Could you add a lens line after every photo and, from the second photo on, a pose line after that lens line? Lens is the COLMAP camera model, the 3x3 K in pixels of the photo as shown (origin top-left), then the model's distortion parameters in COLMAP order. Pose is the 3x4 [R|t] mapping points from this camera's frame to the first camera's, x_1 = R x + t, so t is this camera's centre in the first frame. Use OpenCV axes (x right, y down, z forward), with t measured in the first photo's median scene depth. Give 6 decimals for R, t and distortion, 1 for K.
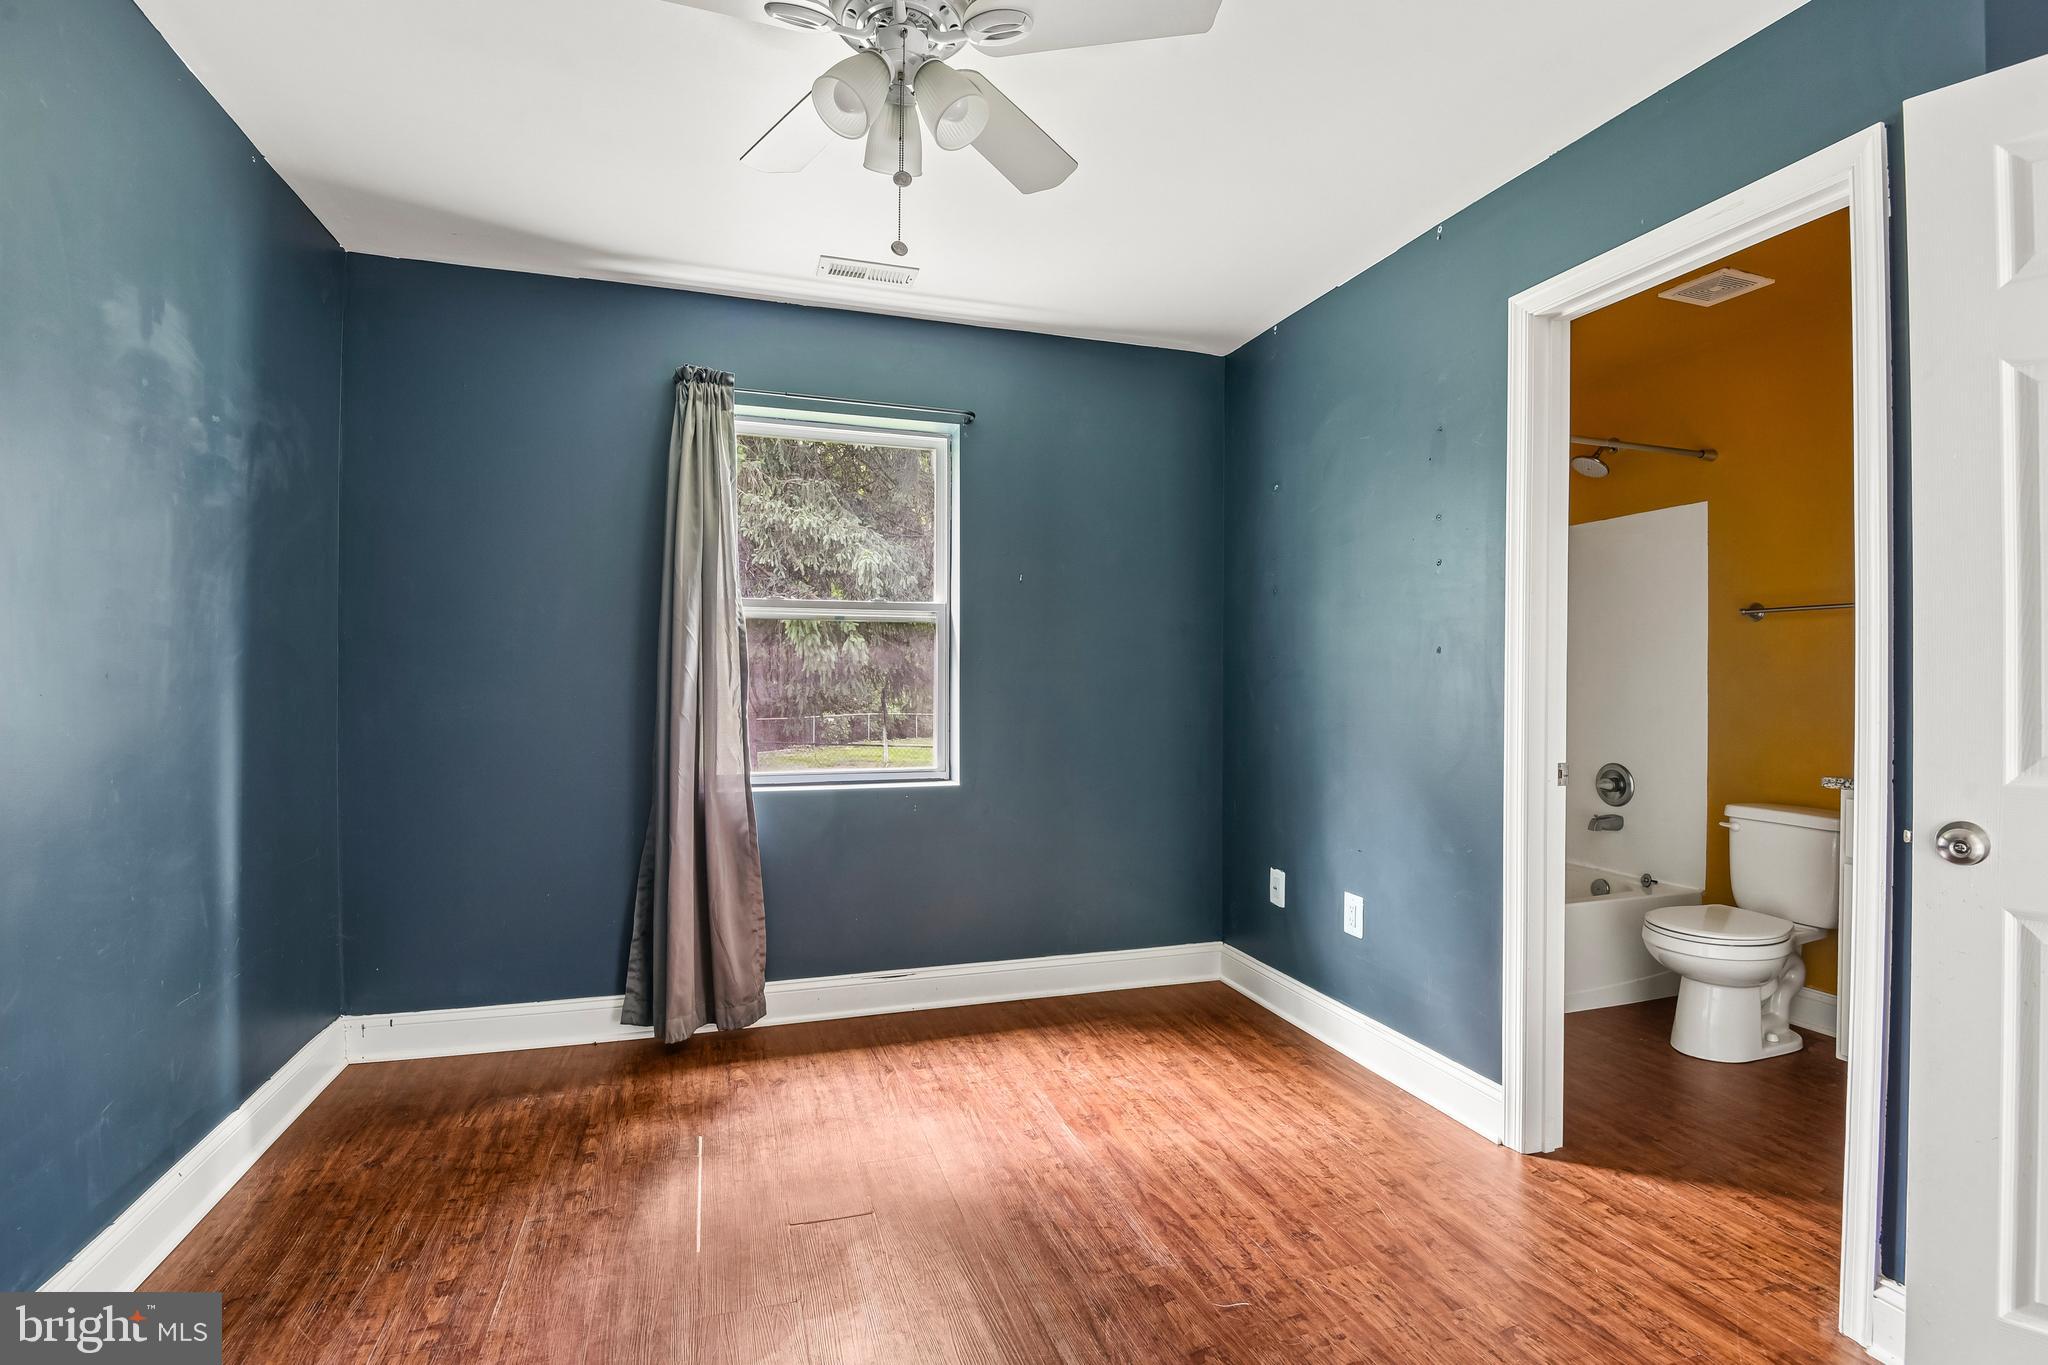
lens RADIAL K [[962.3, 0, 1020.5], [0, 962.3, 686.2], [0, 0, 1]] dist [-0.011745, -0.022517]
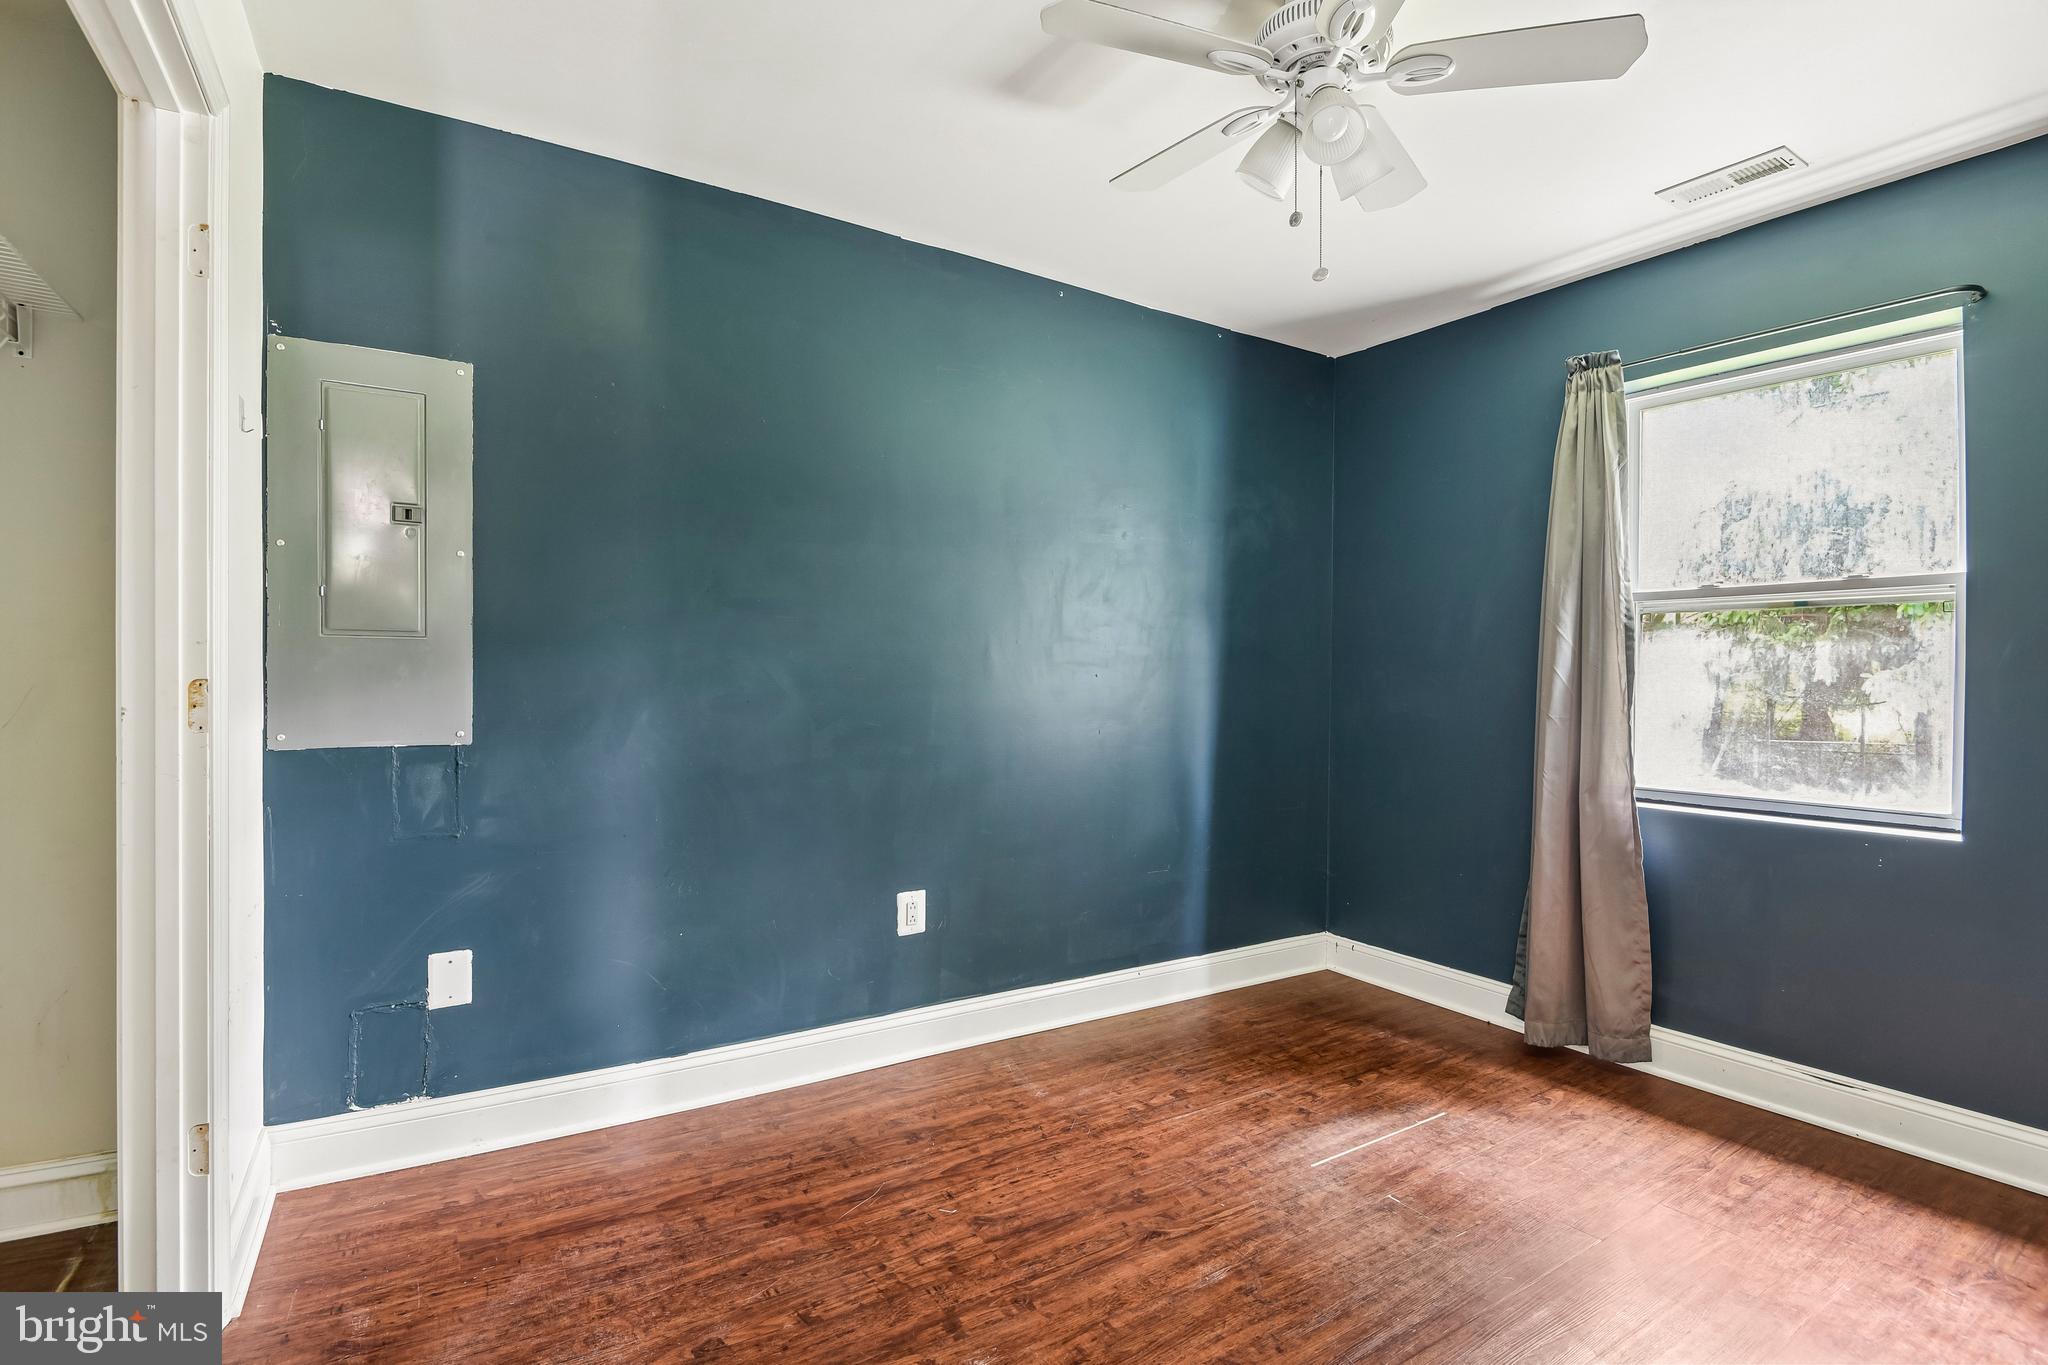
lens RADIAL K [[962.3, 0, 1020.5], [0, 962.3, 686.2], [0, 0, 1]] dist [-0.011745, -0.022517]
pose [[0.240178, 0.007933, -0.970696, 0.477933], [-0.013491, 0.999897, 0.004833, 0.000428], [0.970635, 0.011935, 0.240260, 0.240695]]
